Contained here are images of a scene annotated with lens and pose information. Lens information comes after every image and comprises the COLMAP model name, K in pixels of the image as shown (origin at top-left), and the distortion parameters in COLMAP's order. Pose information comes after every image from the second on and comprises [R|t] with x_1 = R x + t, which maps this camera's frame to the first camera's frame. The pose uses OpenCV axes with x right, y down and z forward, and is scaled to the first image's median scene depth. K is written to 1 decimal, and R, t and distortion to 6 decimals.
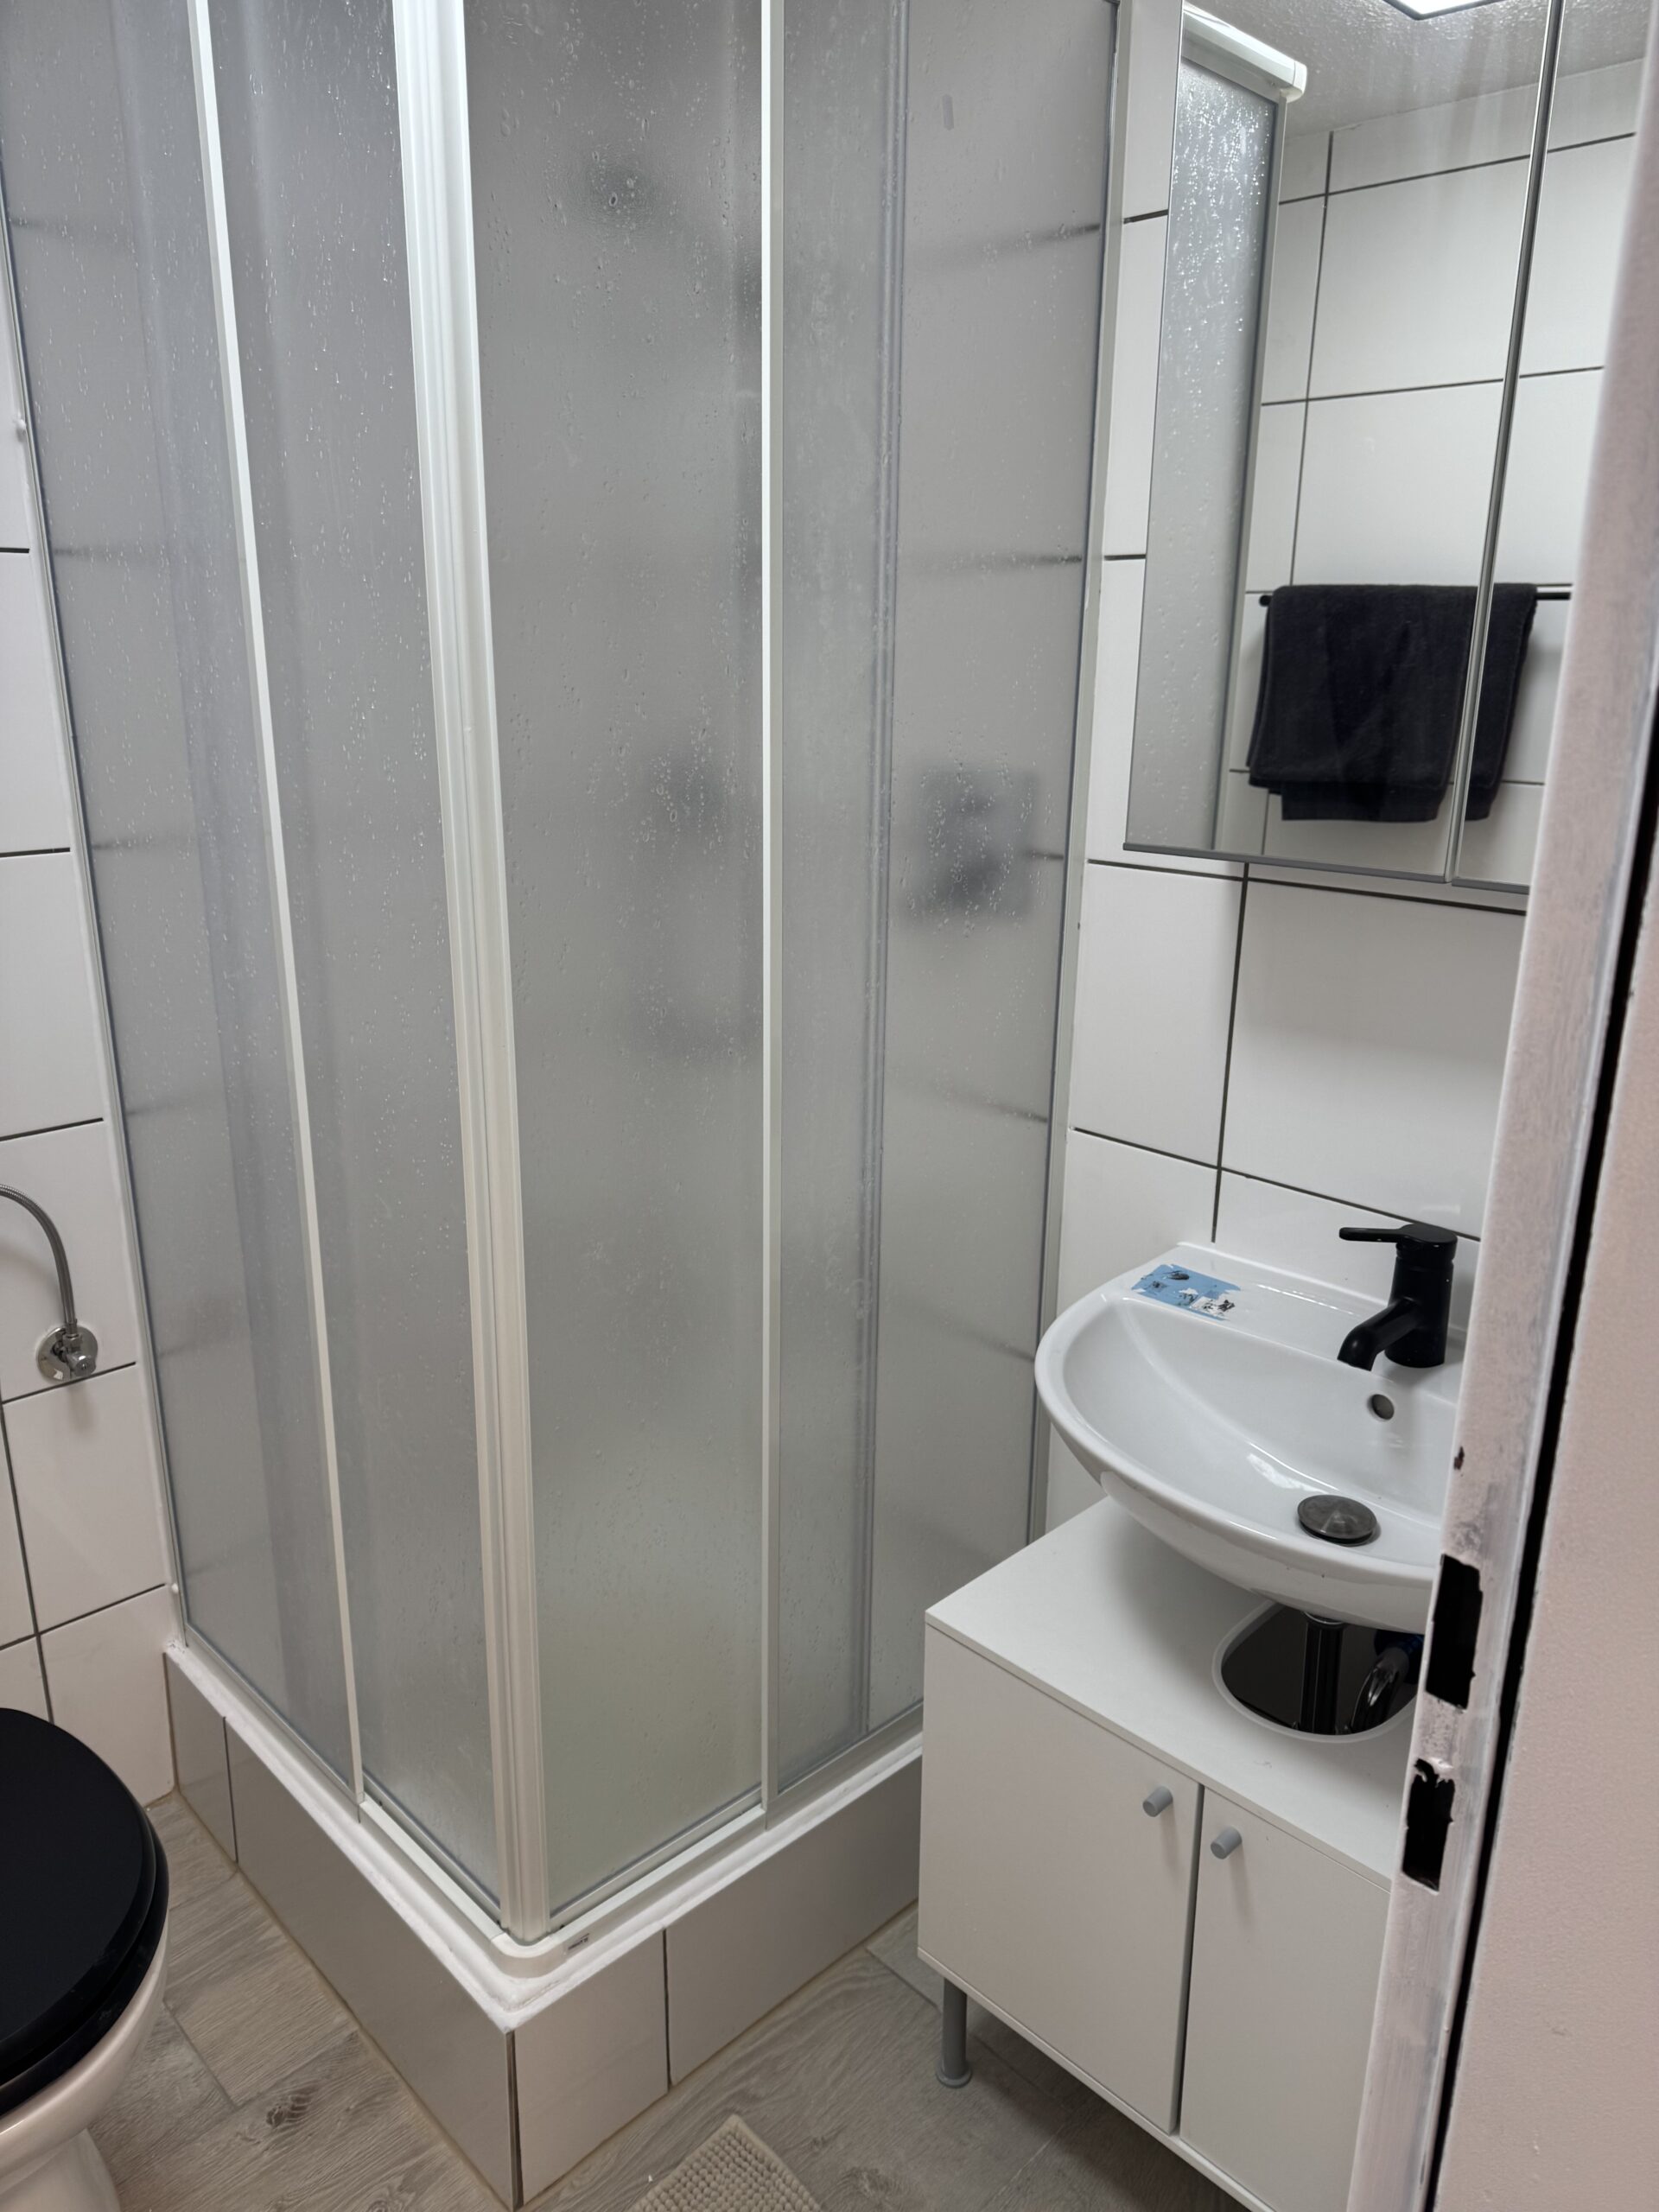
lens RADIAL K [[1566.7, 0, 829.5], [0, 1566.7, 1106.0], [0, 0, 1]] dist [0.039448, -0.060492]
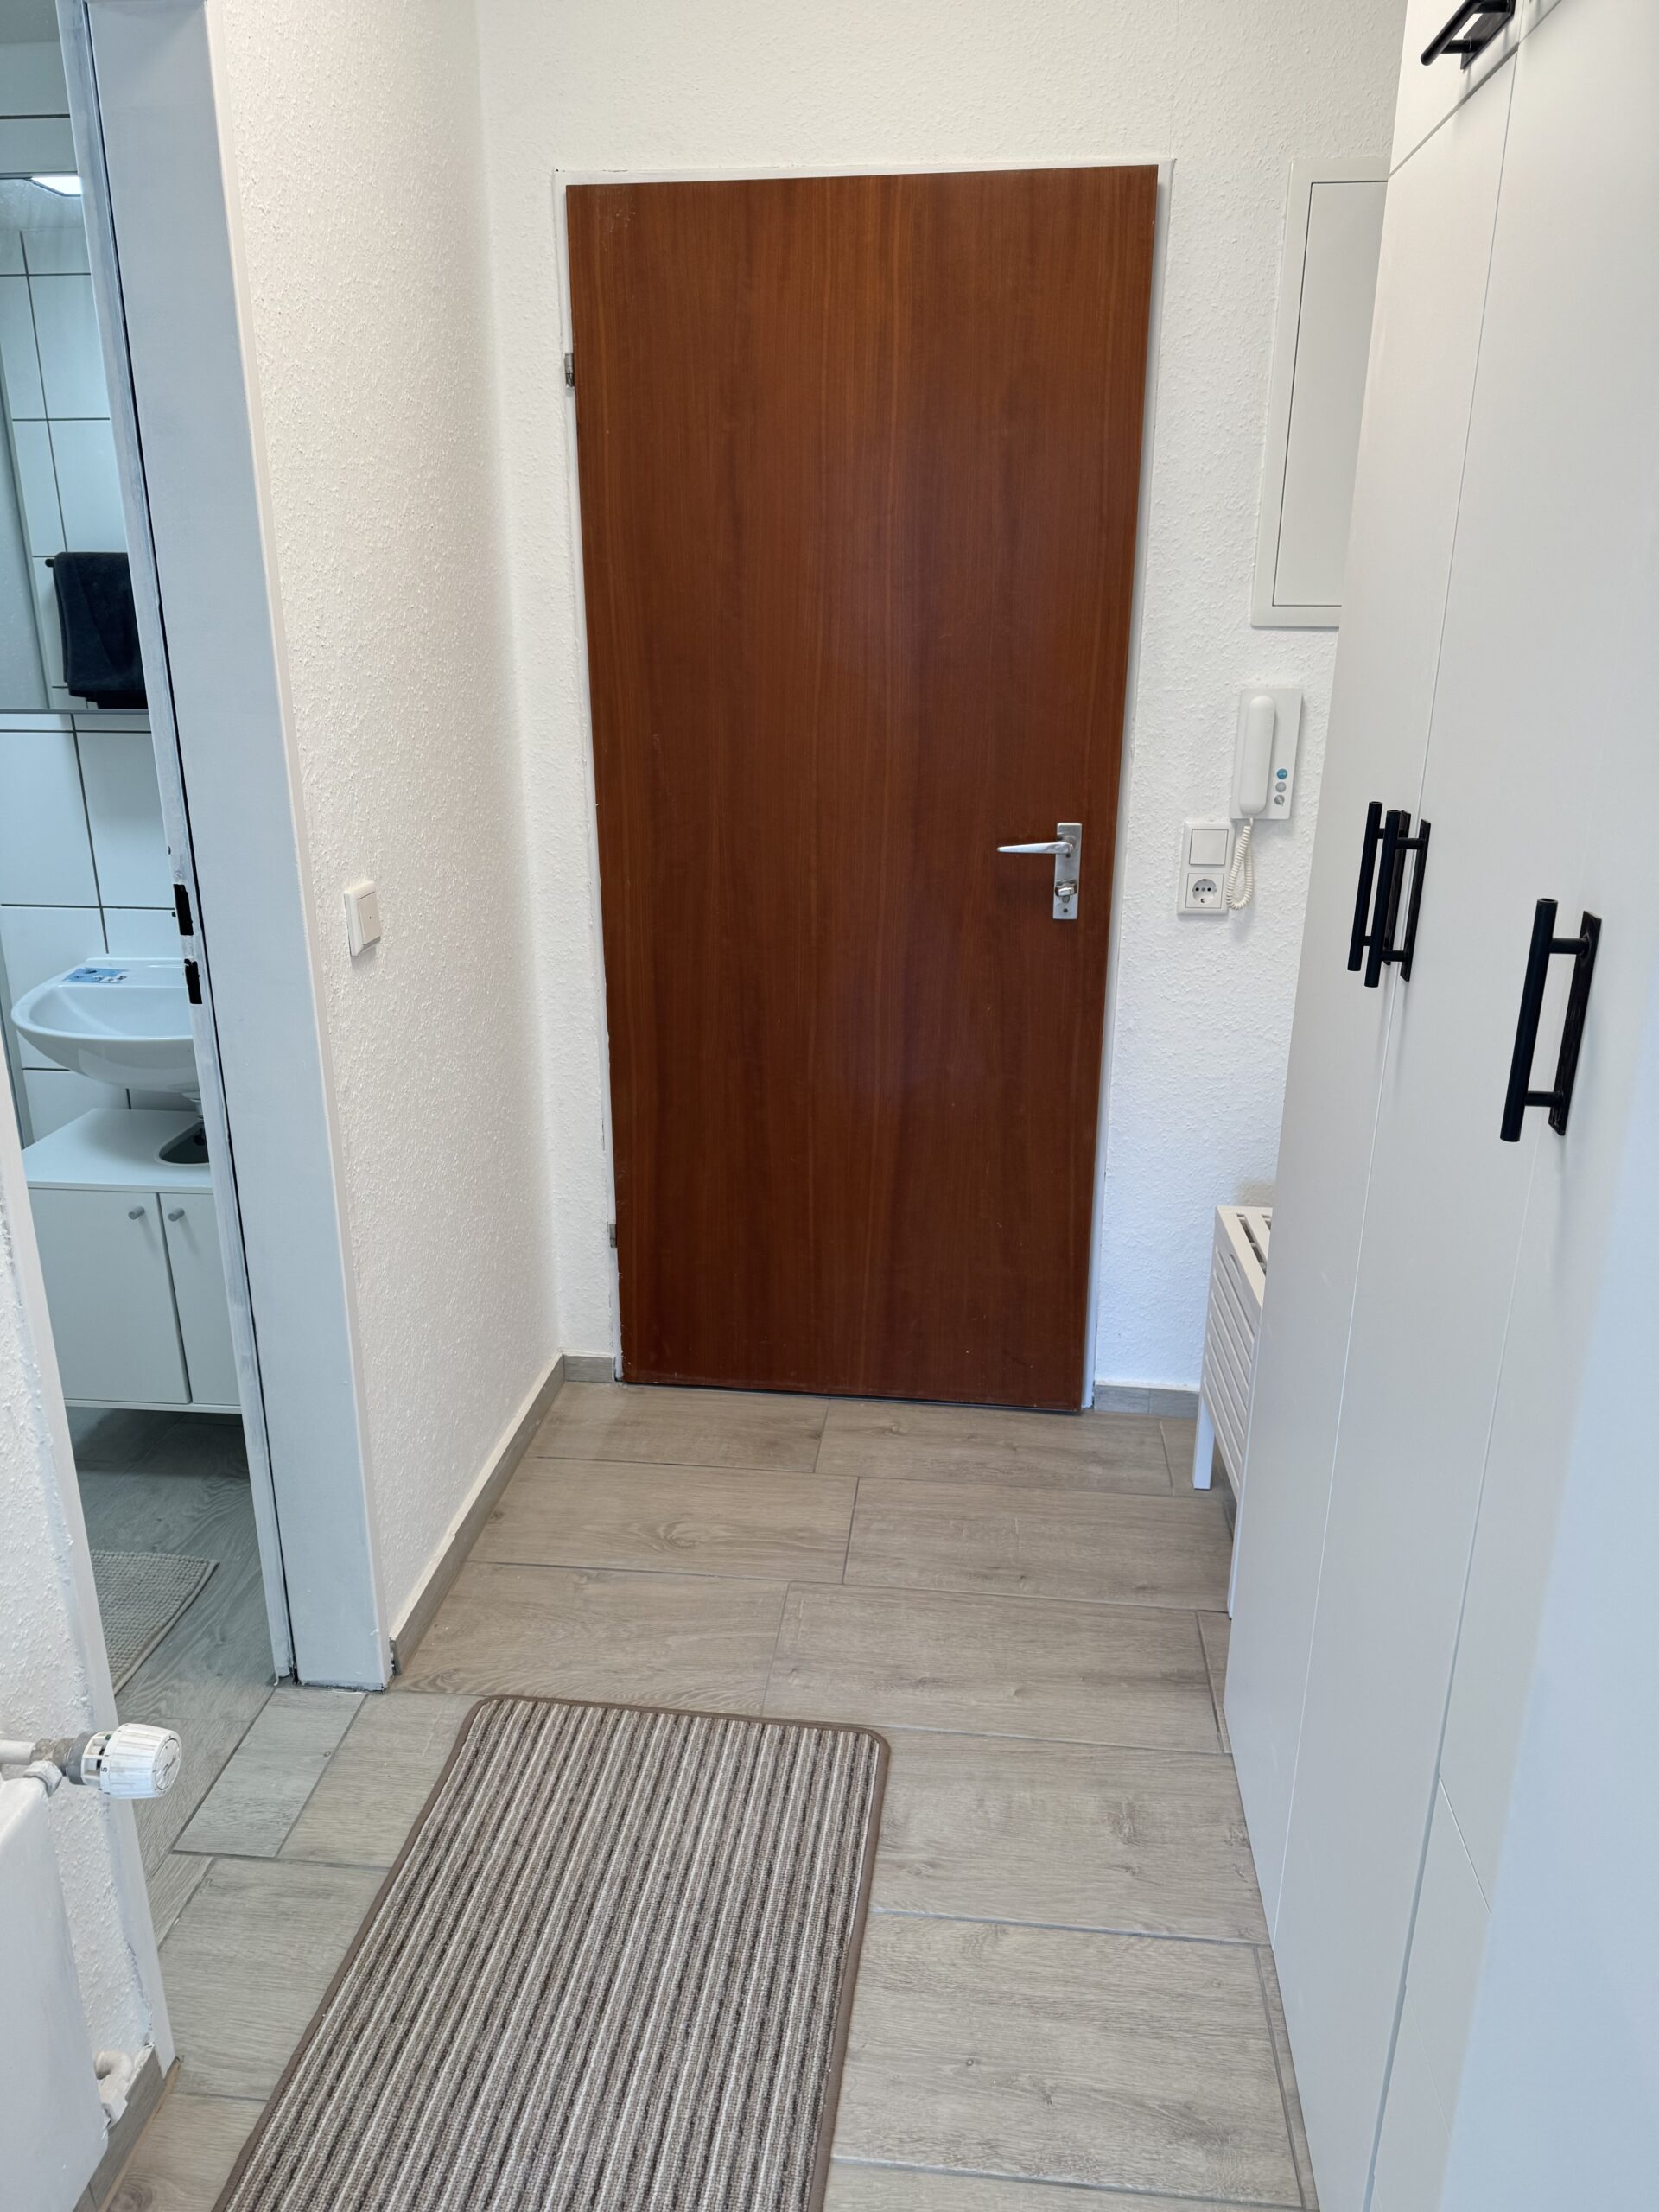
lens RADIAL K [[1554.7, 0, 811.7], [0, 1554.7, 1130.4], [0, 0, 1]] dist [0.056132, -0.069798]
pose [[0.778087, -0.212955, 0.590957, -0.207880], [0.185860, 0.976706, 0.107248, 0.236352], [-0.600031, 0.026386, 0.799542, -0.814033]]
